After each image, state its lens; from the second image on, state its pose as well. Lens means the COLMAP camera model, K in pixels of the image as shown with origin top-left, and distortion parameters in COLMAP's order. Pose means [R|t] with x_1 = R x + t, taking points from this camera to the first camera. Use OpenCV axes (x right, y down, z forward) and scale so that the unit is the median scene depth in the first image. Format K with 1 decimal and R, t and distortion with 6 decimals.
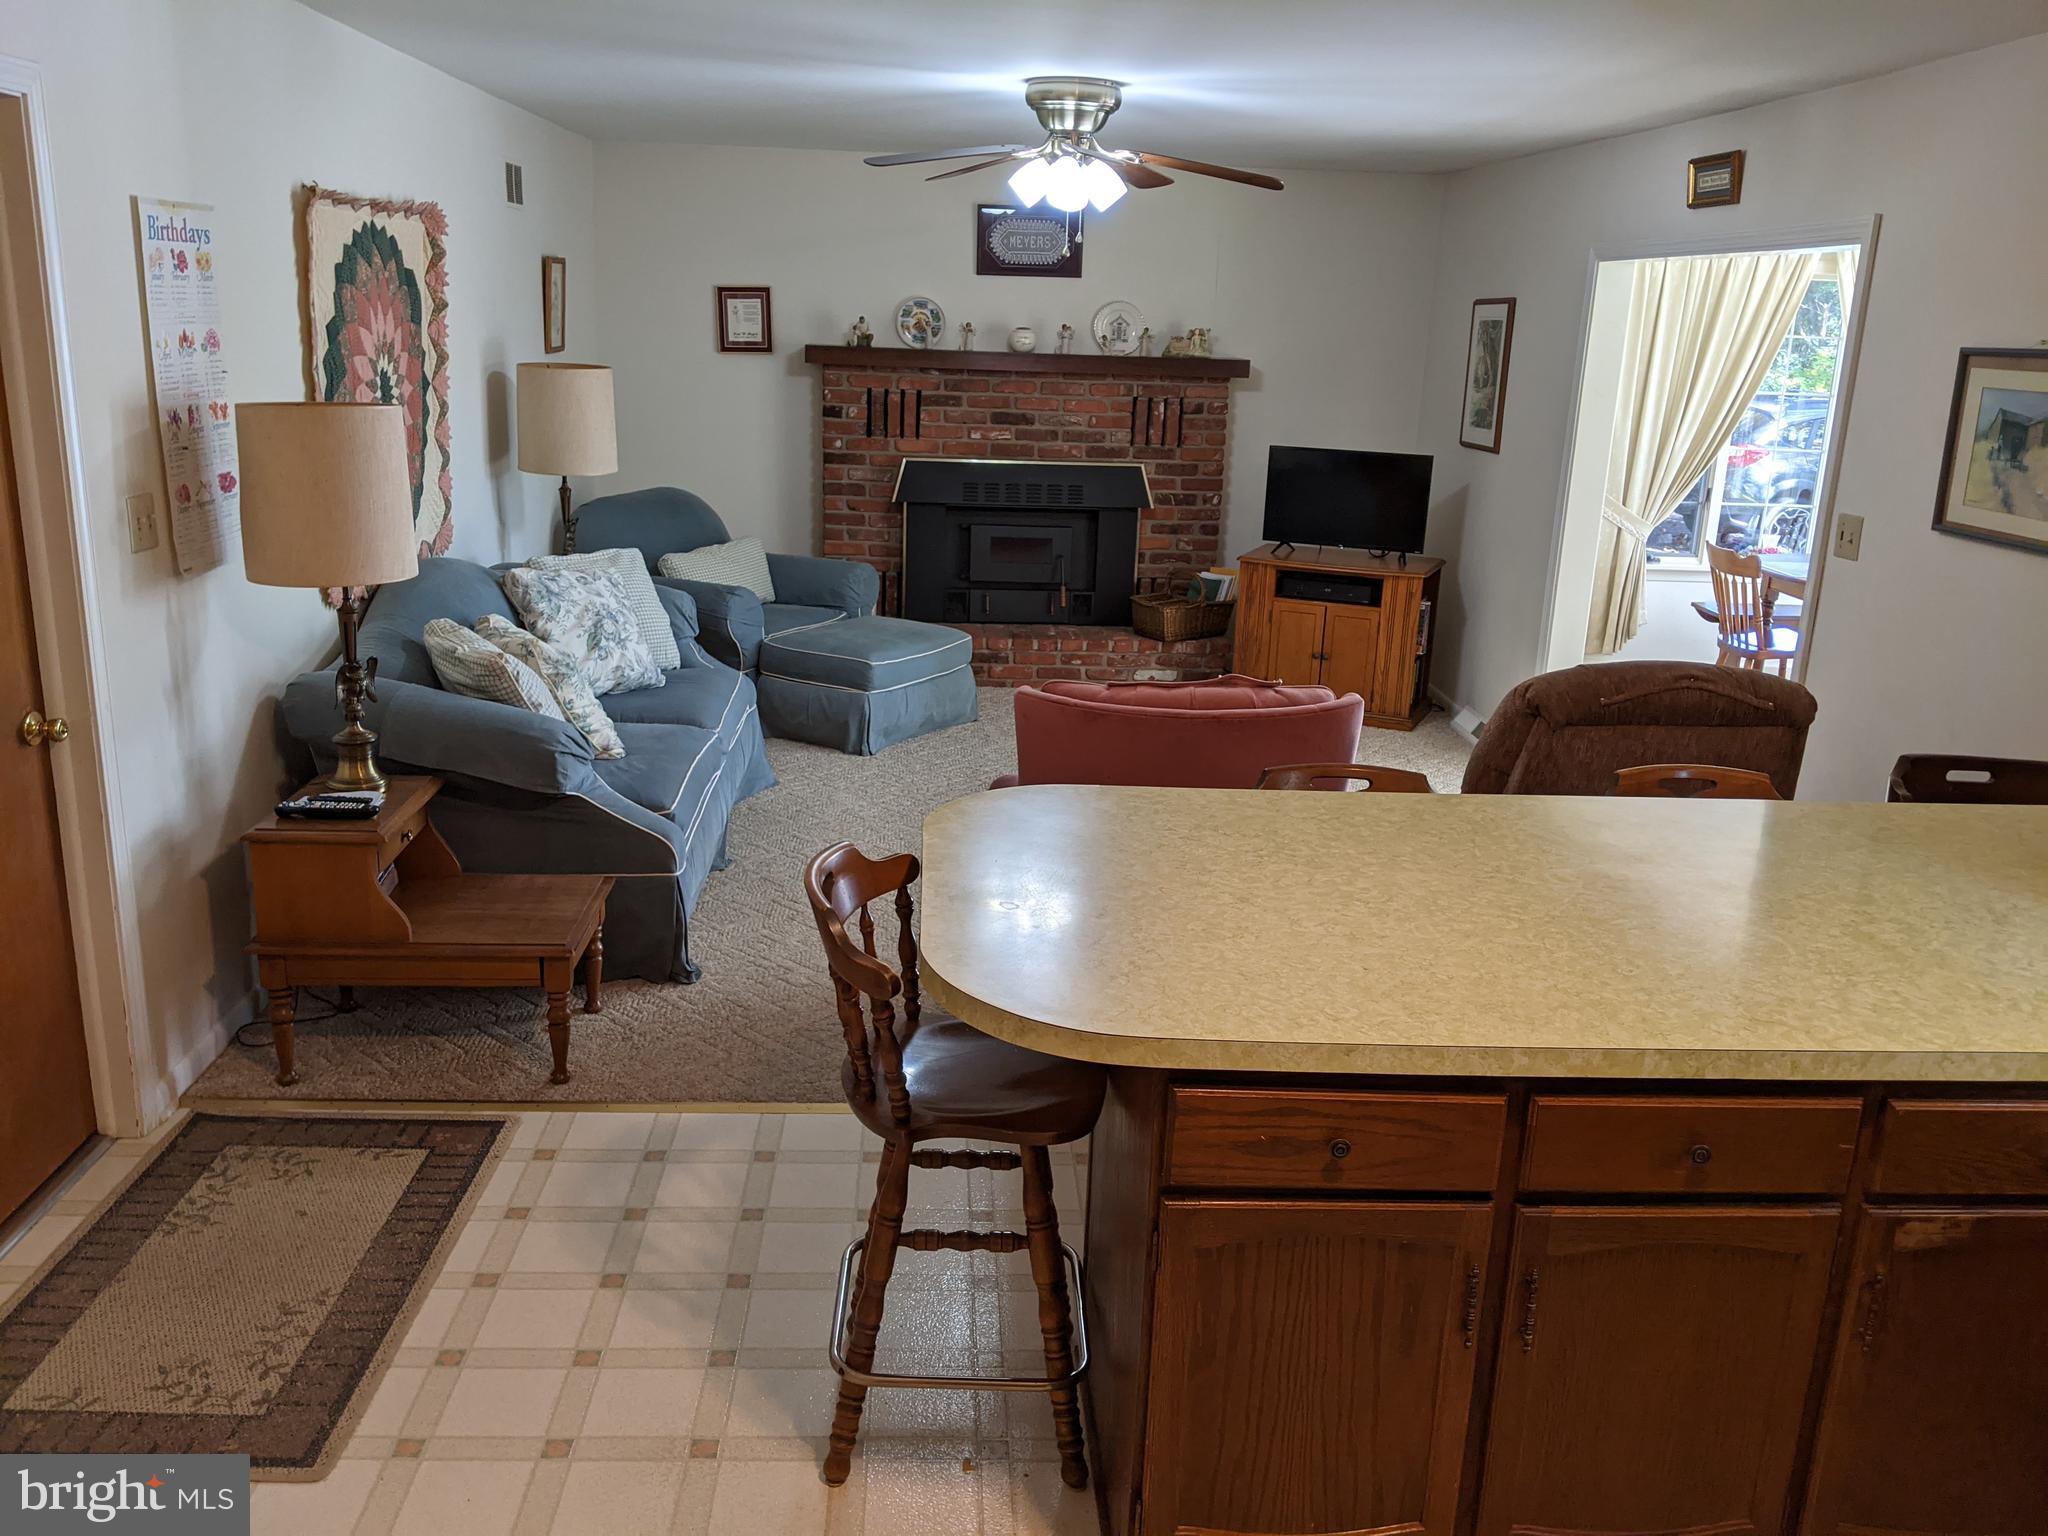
lens RADIAL K [[1628.8, 0, 1021.3], [0, 1628.8, 769.4], [0, 0, 1]] dist [0.074625, -0.134602]
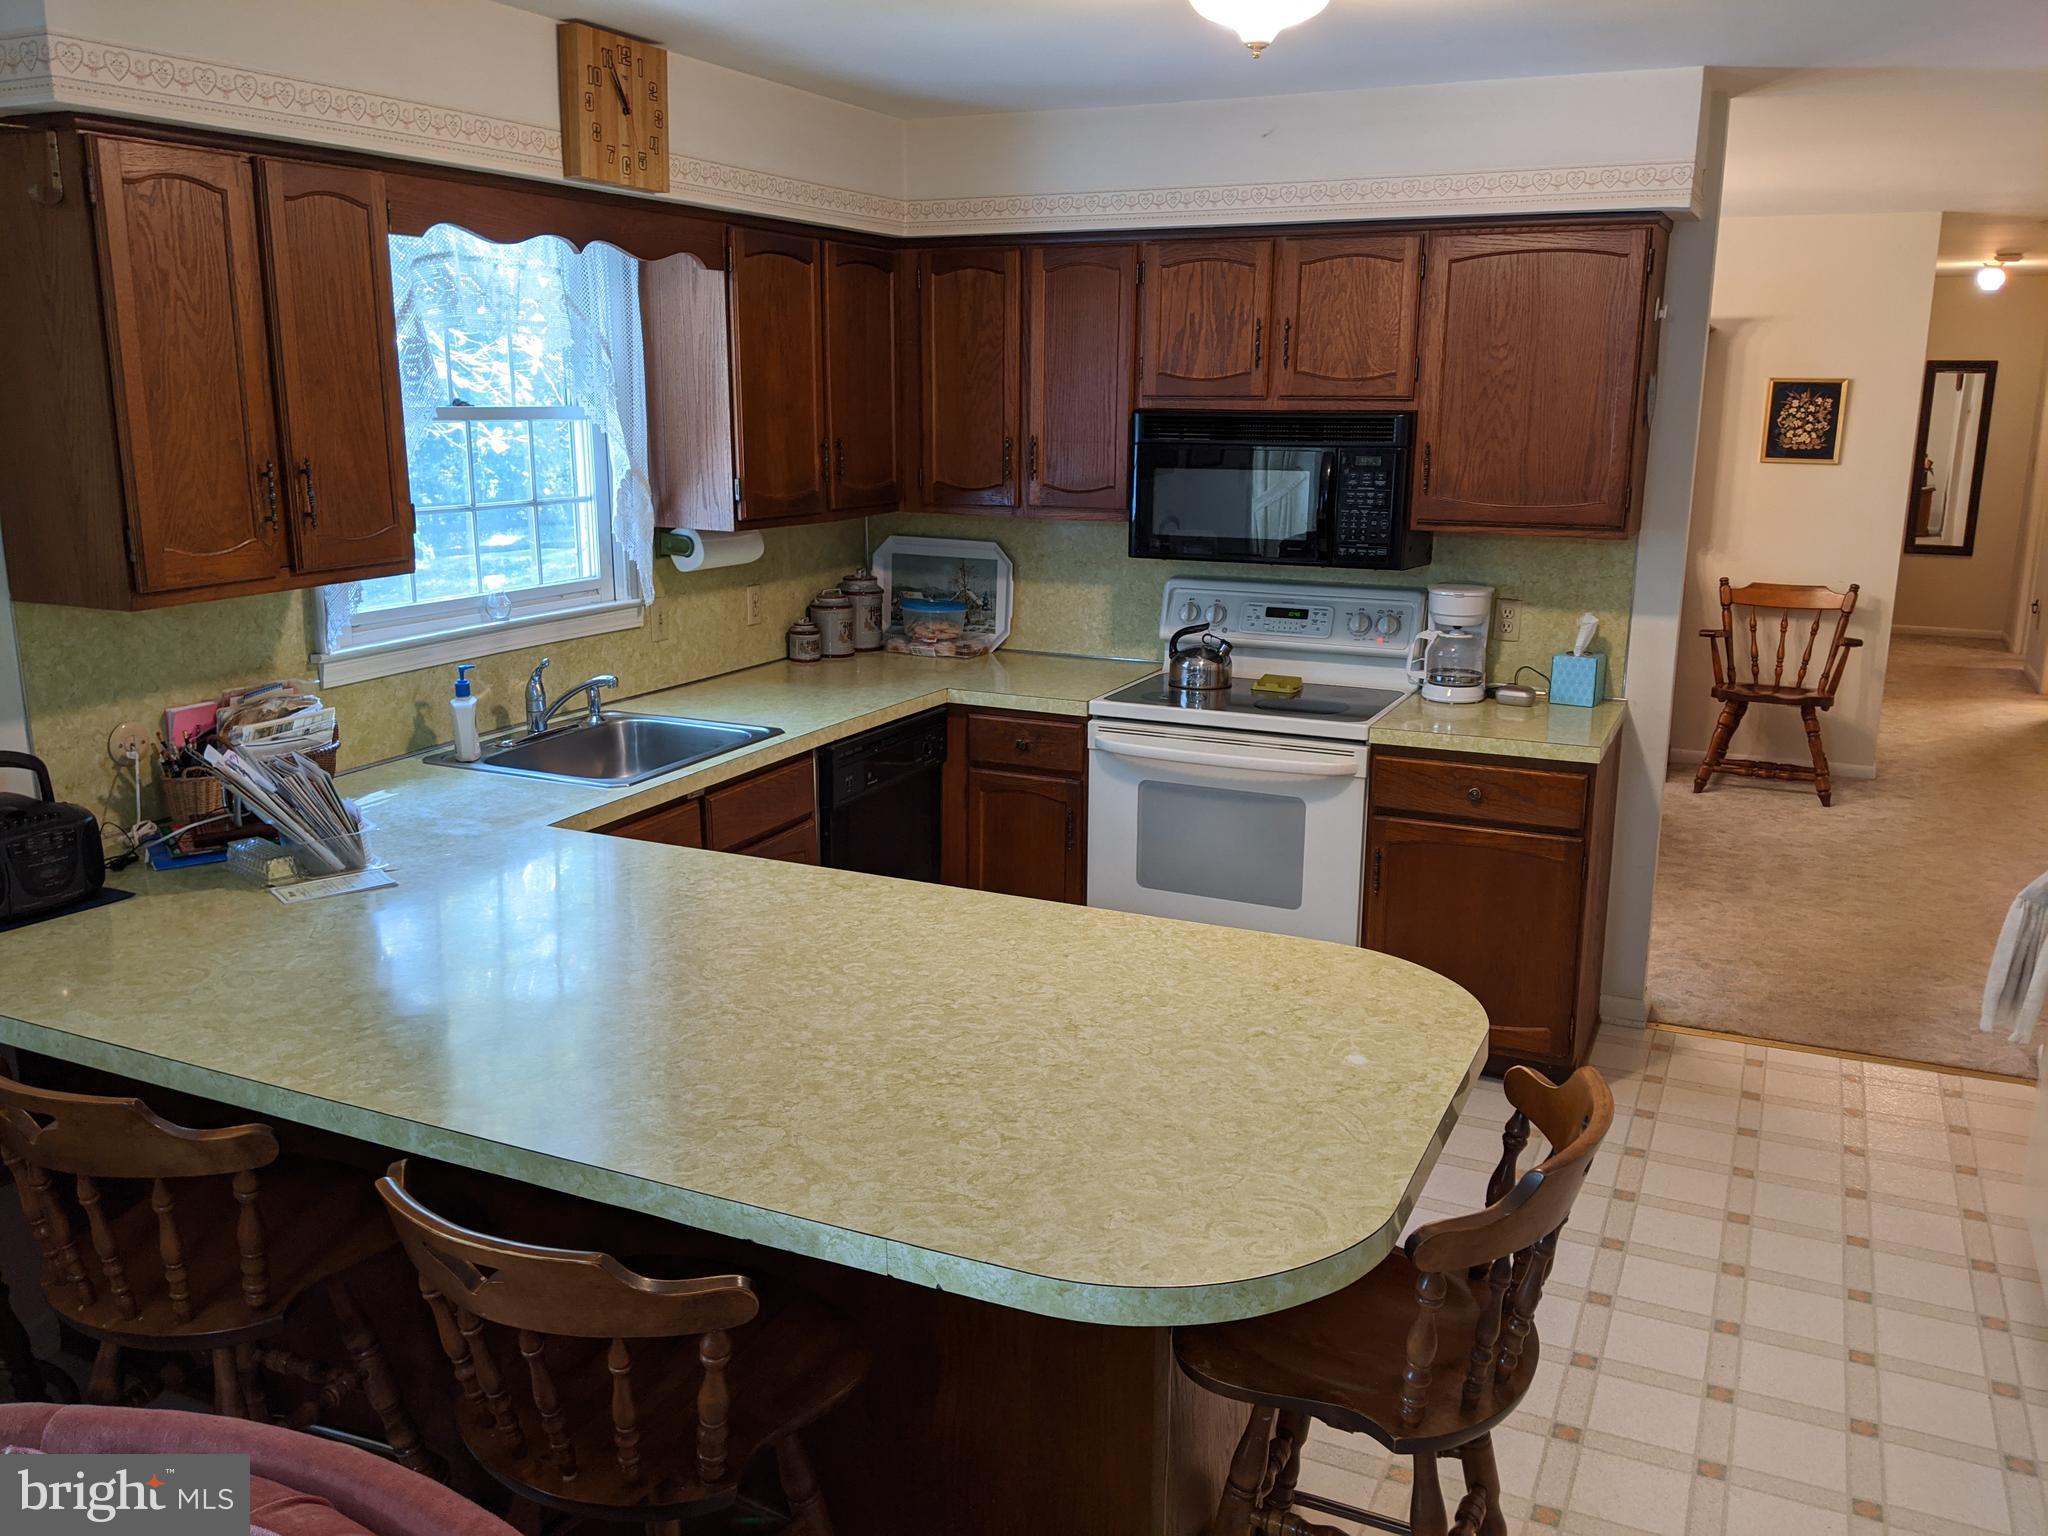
lens RADIAL K [[1628.8, 0, 1033.2], [0, 1628.8, 766.2], [0, 0, 1]] dist [0.074625, -0.134602]
pose [[-0.883512, -0.144547, 0.445548, -0.093356], [0.093048, 0.878079, 0.469383, -0.199589], [-0.459074, 0.456162, -0.762343, 0.714503]]
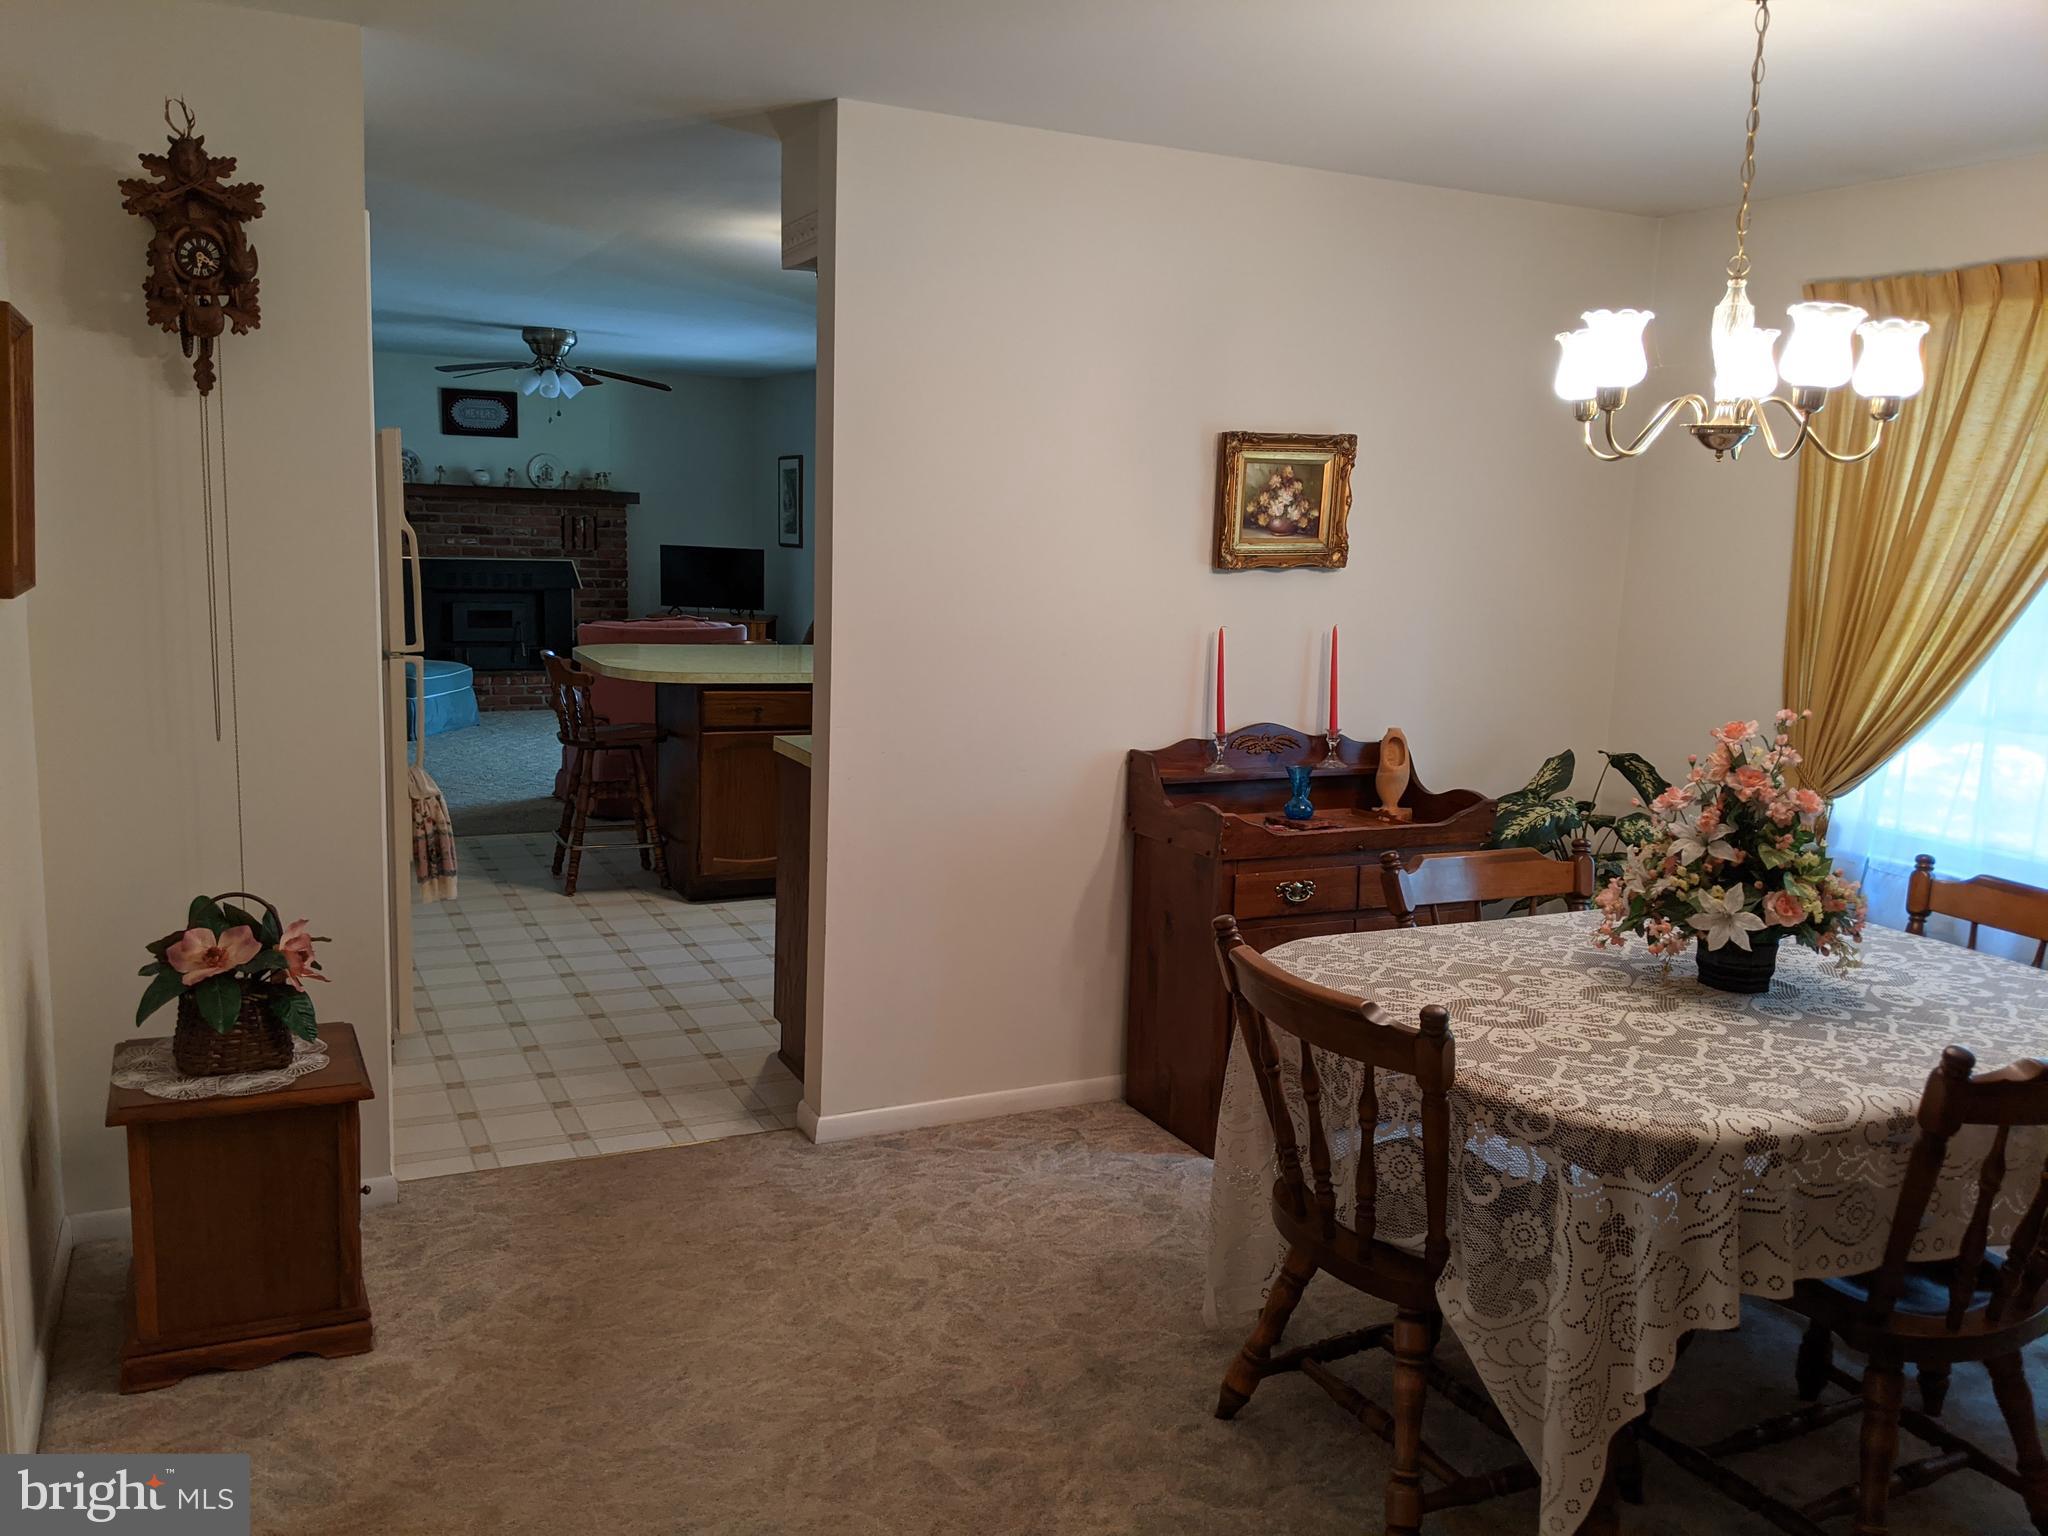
lens RADIAL K [[1628.8, 0, 1062.0], [0, 1628.8, 786.6], [0, 0, 1]] dist [0.074625, -0.134602]
pose [[0.910935, -0.068561, 0.406813, -0.199671], [0.105234, 0.992090, -0.068440, 0.236903], [-0.398903, 0.105155, 0.910944, -0.734995]]
